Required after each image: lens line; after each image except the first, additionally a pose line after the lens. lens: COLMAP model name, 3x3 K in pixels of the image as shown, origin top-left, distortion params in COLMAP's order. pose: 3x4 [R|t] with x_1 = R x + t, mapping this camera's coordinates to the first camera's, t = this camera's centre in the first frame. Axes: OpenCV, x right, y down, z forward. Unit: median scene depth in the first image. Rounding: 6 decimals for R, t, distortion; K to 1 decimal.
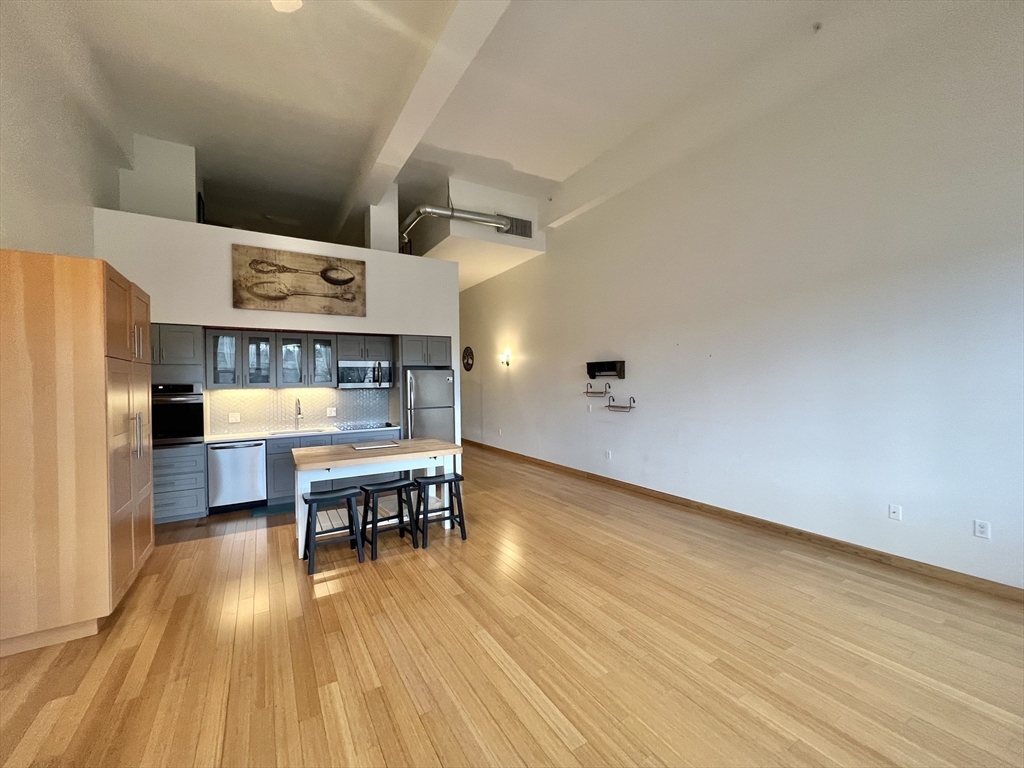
lens RADIAL K [[410.2, 0, 507.4], [0, 410.2, 383.1], [0, 0, 1]] dist [0.003122, -0.000783]
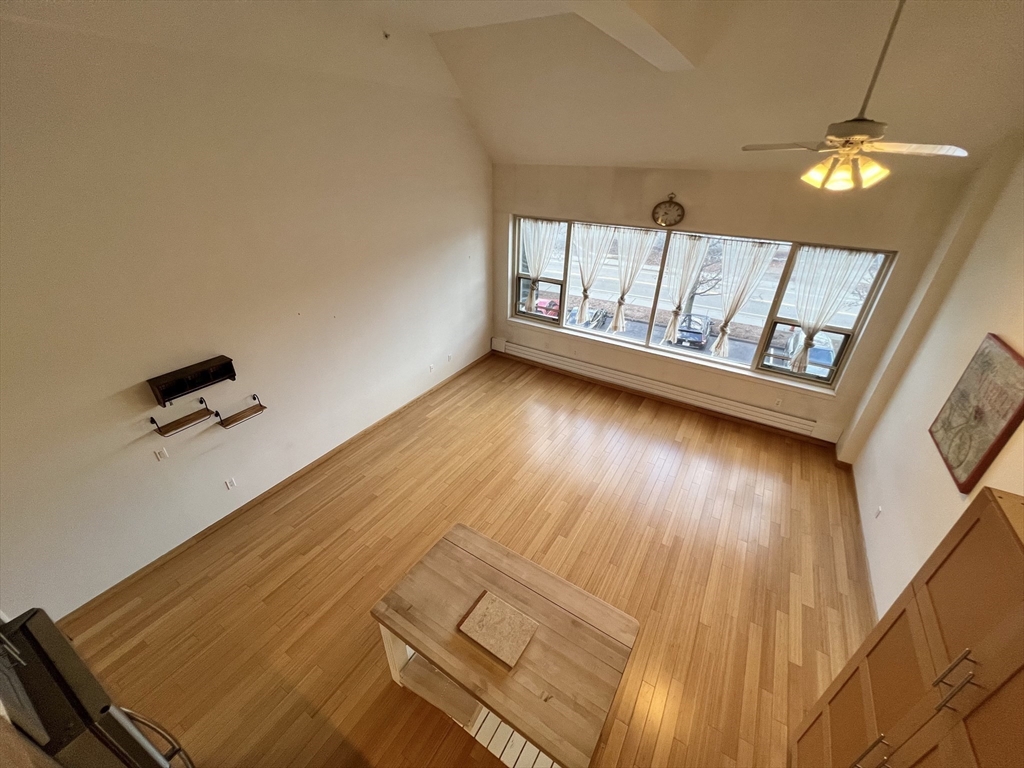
lens RADIAL K [[410.2, 0, 510.6], [0, 410.2, 385.3], [0, 0, 1]] dist [0.003122, -0.000783]
pose [[-0.462070, -0.429960, 0.775645, -0.519035], [-0.004166, 0.875656, 0.482917, -0.364302], [-0.886834, 0.219910, -0.406406, 0.920487]]
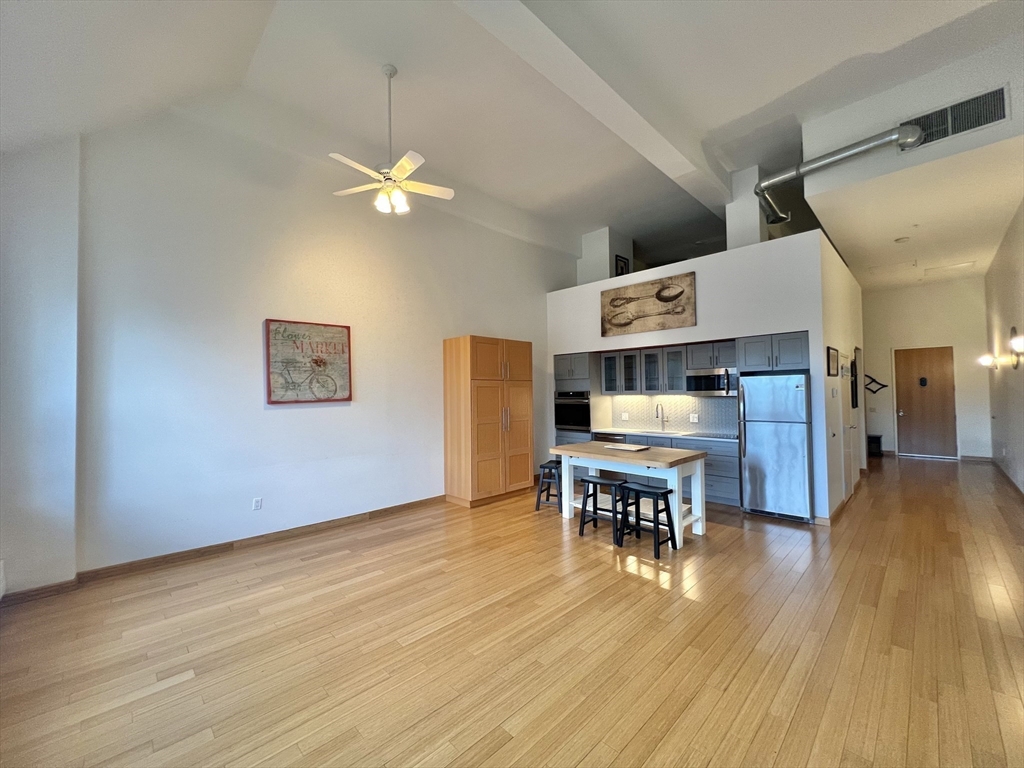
lens RADIAL K [[410.2, 0, 510.0], [0, 410.2, 381.3], [0, 0, 1]] dist [0.003122, -0.000783]
pose [[0.229618, -0.017429, -0.973125, 0.560223], [0.002366, 0.999847, -0.017350, -0.008516], [0.973278, 0.001682, 0.229624, 0.342528]]
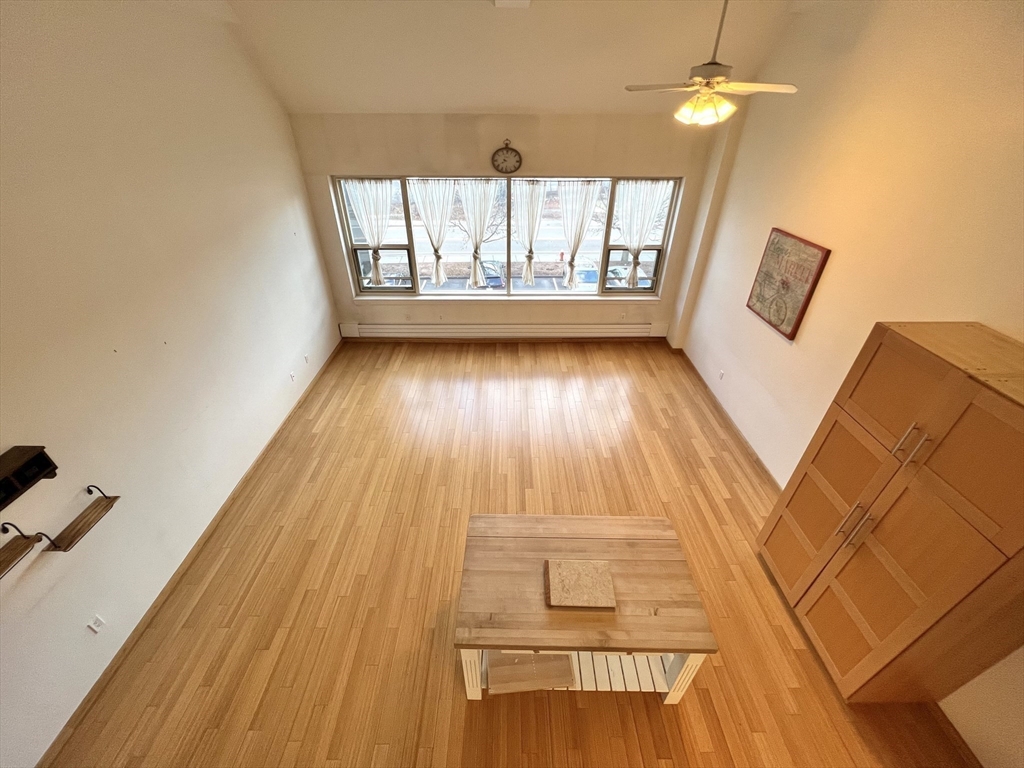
lens RADIAL K [[410.2, 0, 510.5], [0, 410.2, 384.2], [0, 0, 1]] dist [0.003122, -0.000783]
pose [[-0.861266, -0.275335, 0.427097, -0.331907], [0.011558, 0.829654, 0.558158, -0.356750], [-0.508024, 0.485659, -0.711370, 1.077848]]
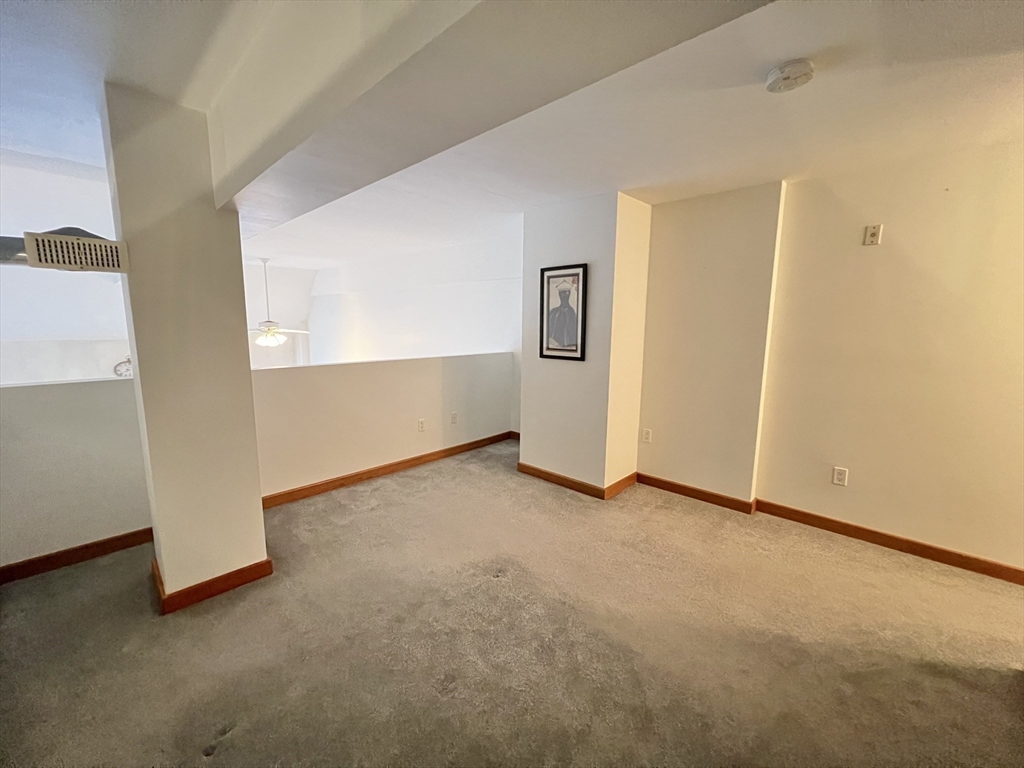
lens RADIAL K [[410.2, 0, 515.5], [0, 410.2, 381.9], [0, 0, 1]] dist [0.003122, -0.000783]
pose [[-0.963515, 0.041938, -0.264348, -0.584484], [0.000459, 0.987906, 0.155056, -0.415451], [0.267653, 0.149278, -0.951881, 1.698636]]
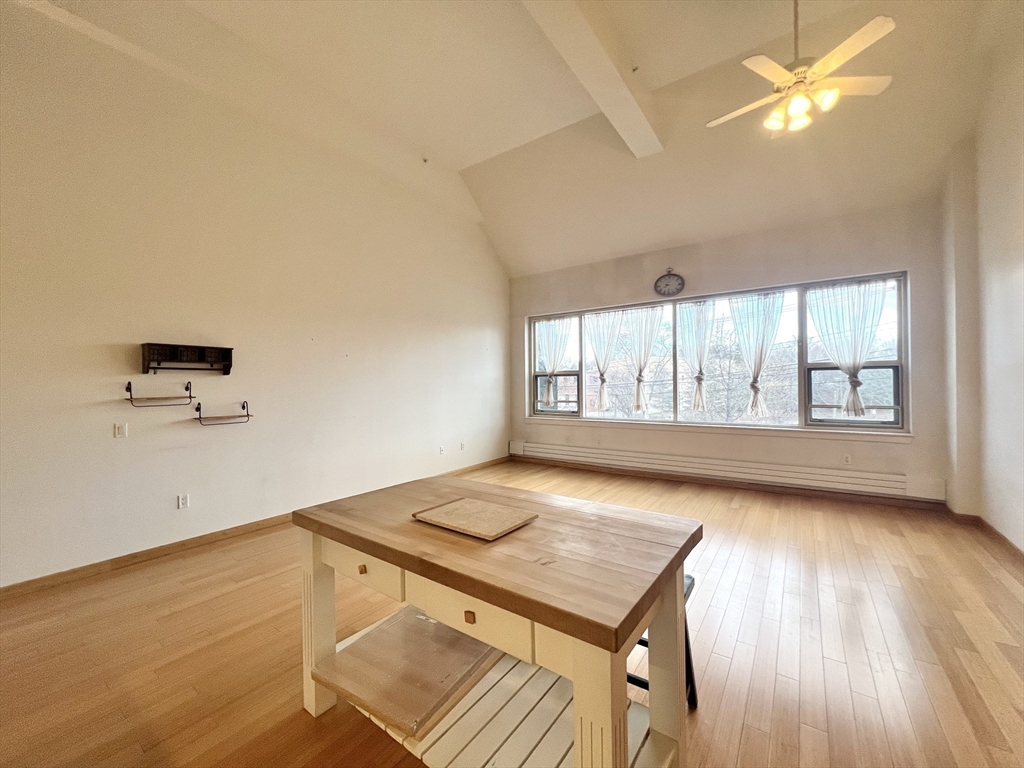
lens RADIAL K [[410.2, 0, 510.6], [0, 410.2, 386.1], [0, 0, 1]] dist [0.003122, -0.000783]
pose [[-0.400589, 0.014618, 0.916141, -0.556858], [0.024087, 0.999695, -0.005419, 0.023894], [-0.915941, 0.019896, -0.400819, 0.897841]]
